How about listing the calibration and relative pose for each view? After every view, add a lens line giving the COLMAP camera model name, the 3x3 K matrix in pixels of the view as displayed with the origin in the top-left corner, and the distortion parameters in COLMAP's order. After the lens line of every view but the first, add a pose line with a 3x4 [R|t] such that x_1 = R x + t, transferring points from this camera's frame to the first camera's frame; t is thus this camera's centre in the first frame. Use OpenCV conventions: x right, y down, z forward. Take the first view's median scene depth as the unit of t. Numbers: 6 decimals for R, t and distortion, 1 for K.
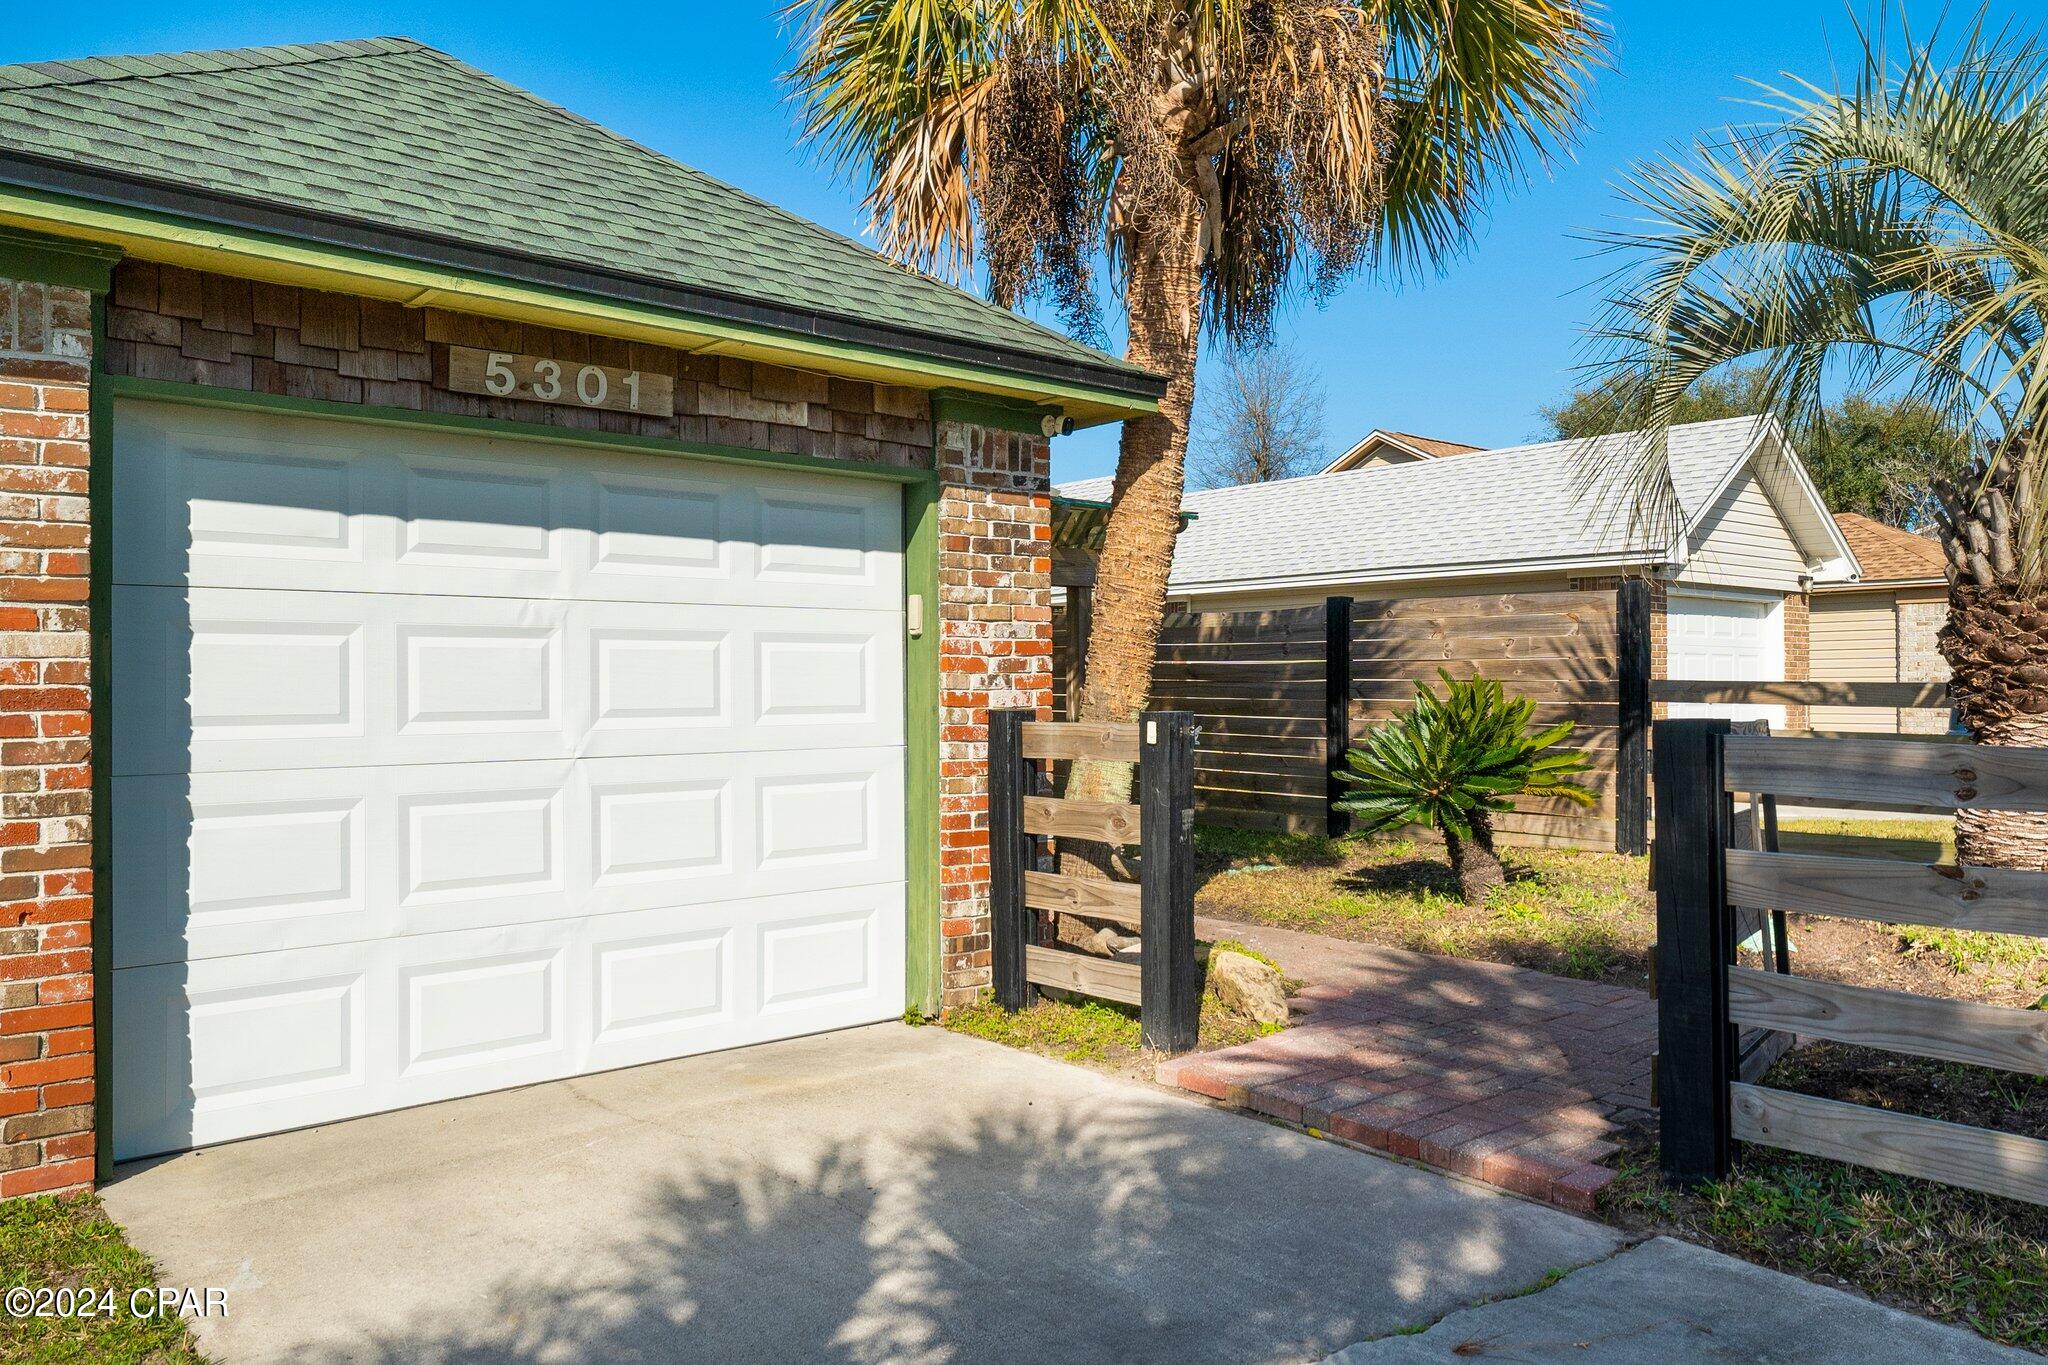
lens RADIAL K [[1487.0, 0, 1028.0], [0, 1487.0, 668.9], [0, 0, 1]] dist [-0.010870, -0.003109]
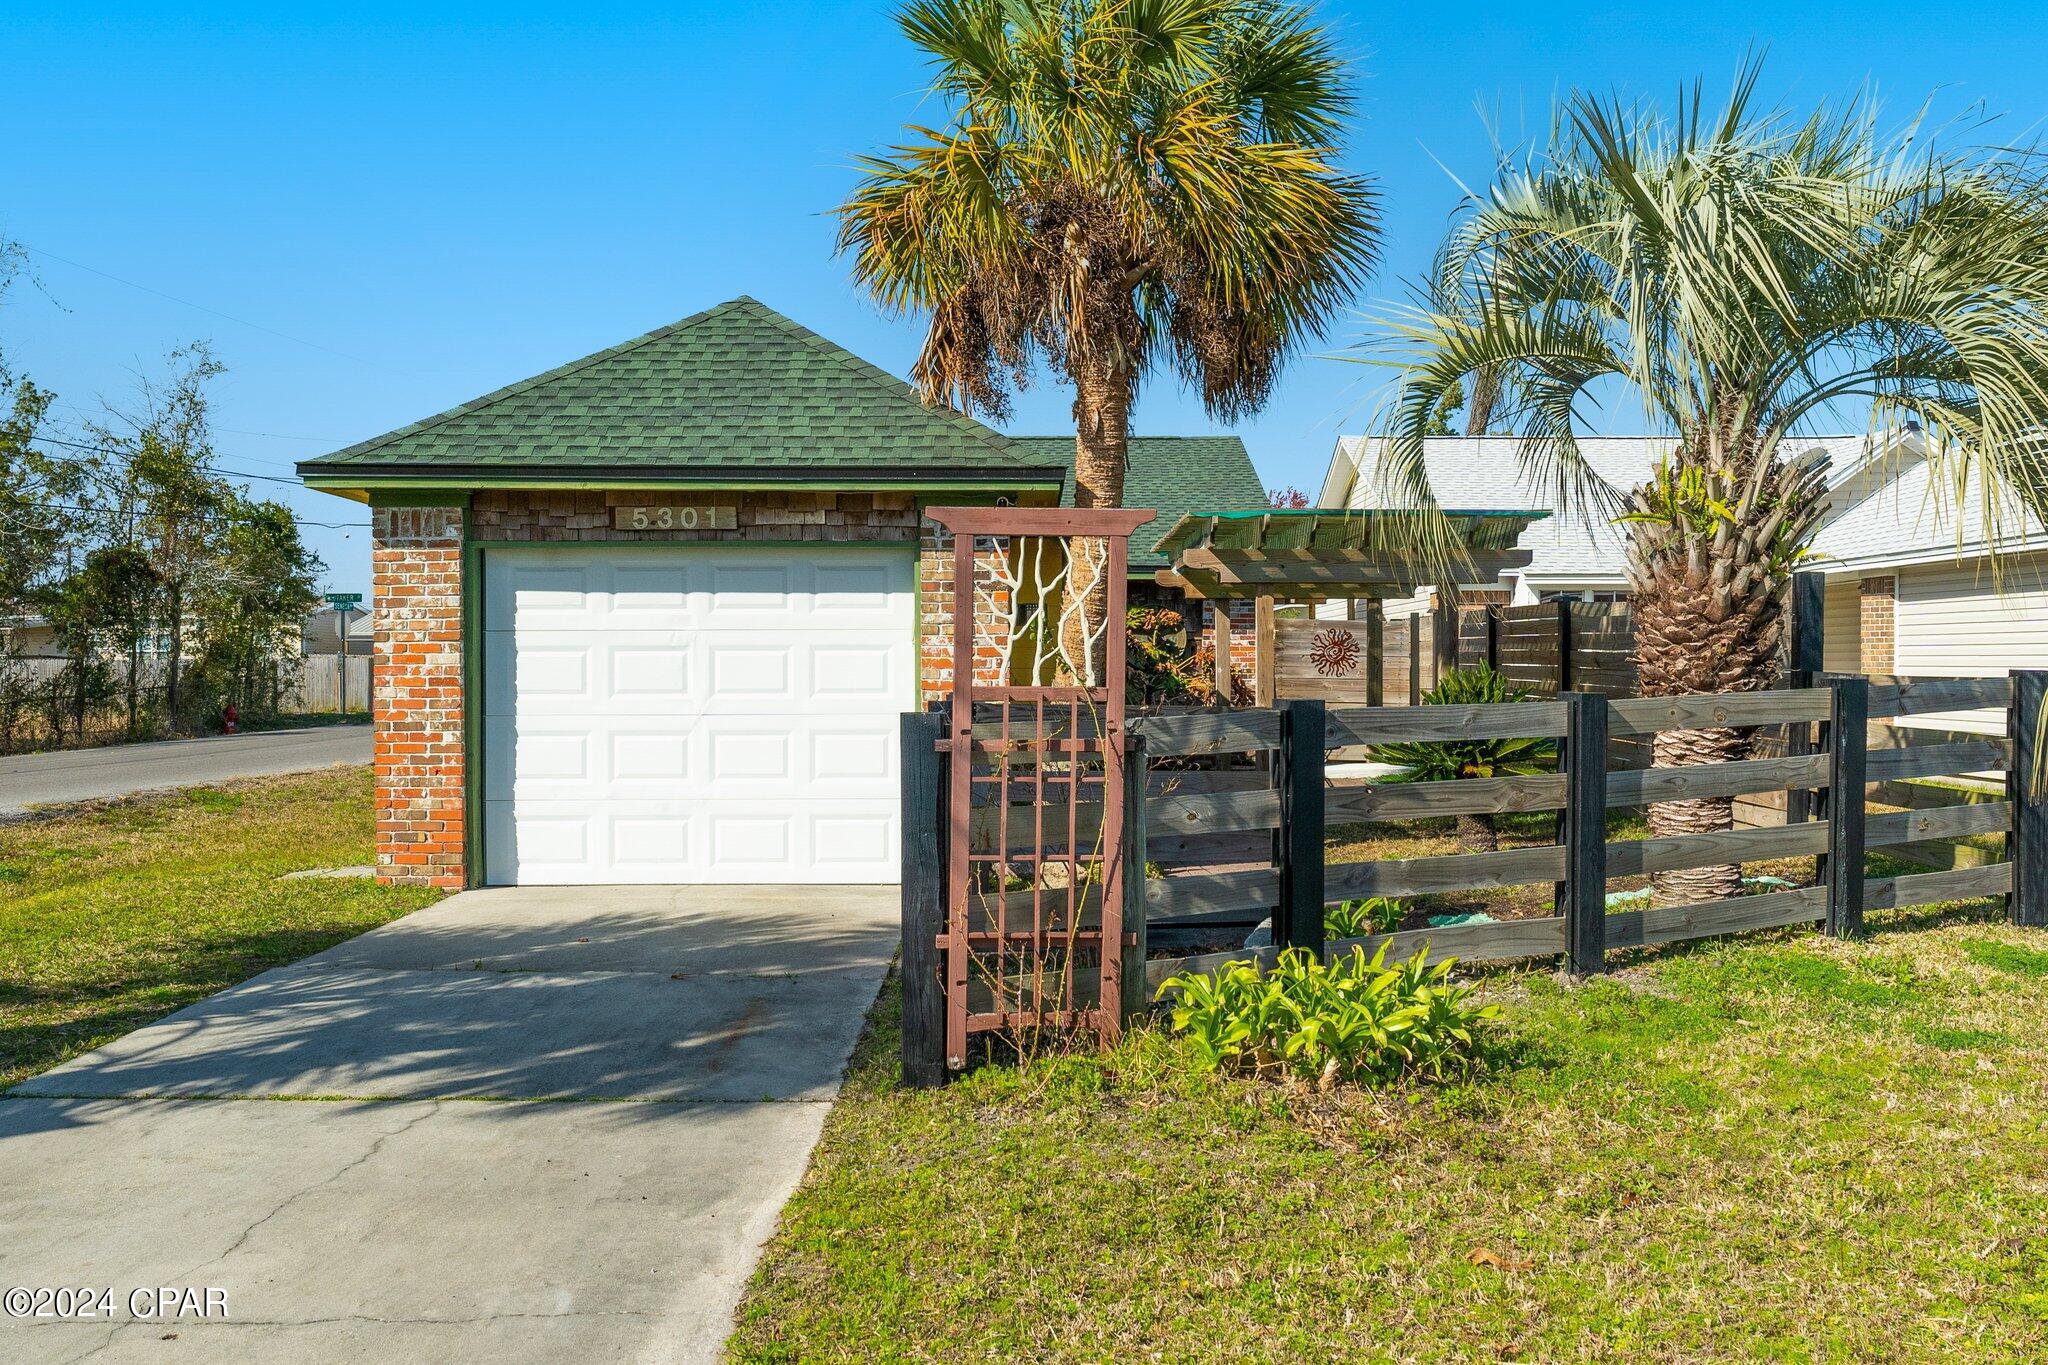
lens RADIAL K [[1723.0, 0, 1013.8], [0, 1723.0, 674.4], [0, 0, 1]] dist [-0.026453, 0.001899]
pose [[0.757220, 0.004472, -0.653145, 1.482310], [0.006169, 0.999883, 0.013998, -0.019619], [0.653131, -0.014629, 0.757104, -0.401919]]
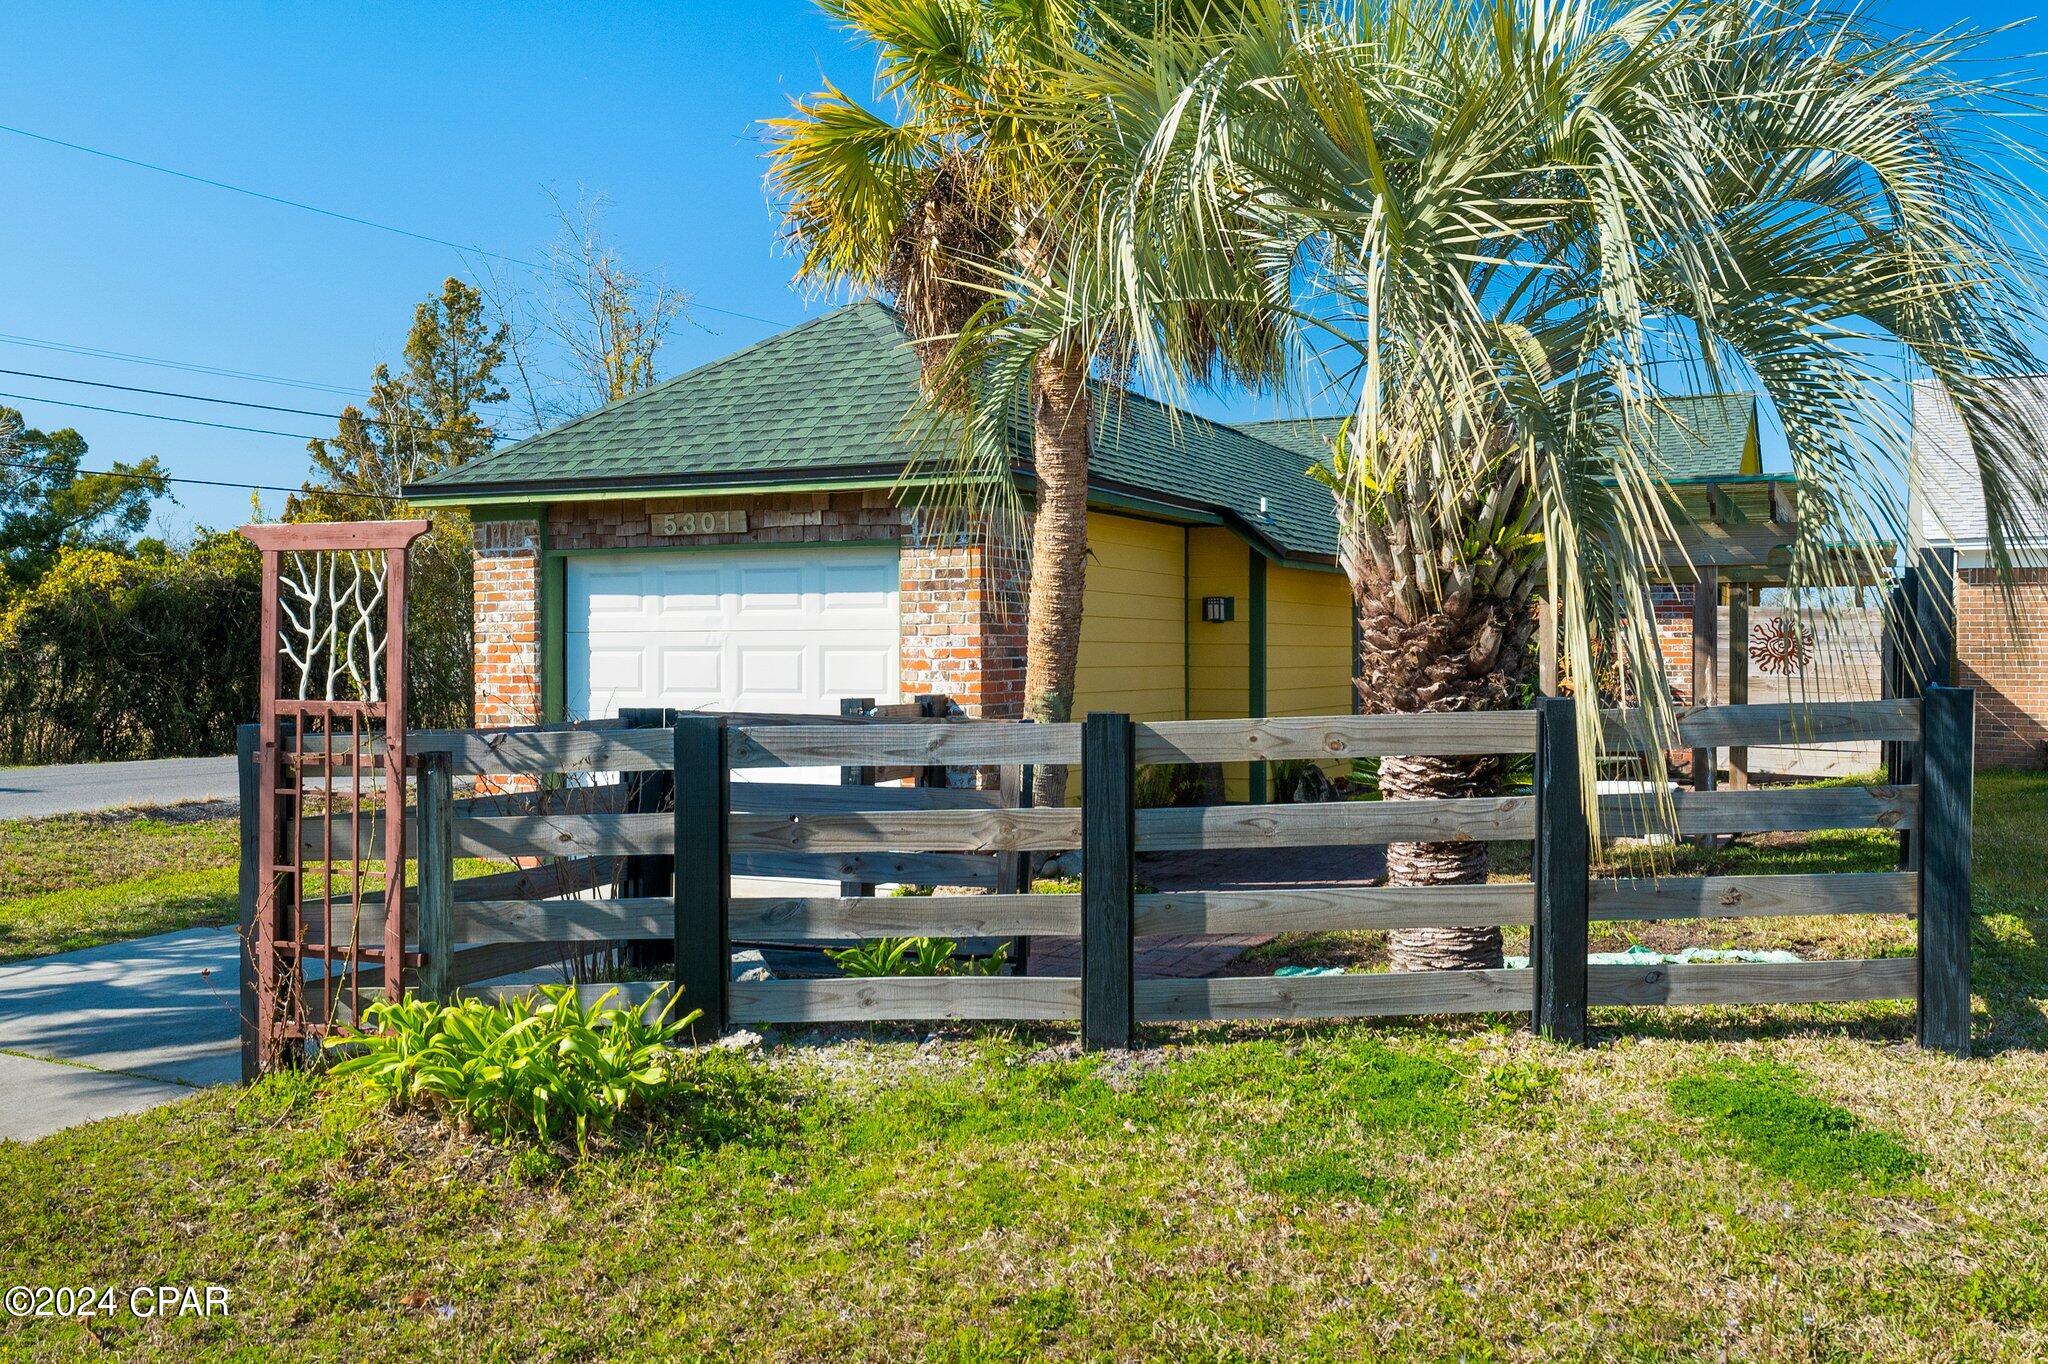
lens RADIAL K [[1723.0, 0, 1006.8], [0, 1723.0, 694.2], [0, 0, 1]] dist [-0.026453, 0.001899]
pose [[0.389531, 0.025327, -0.920665, 1.994443], [0.007868, 0.999494, 0.030824, -0.032087], [0.920980, -0.019251, 0.389135, 0.483821]]
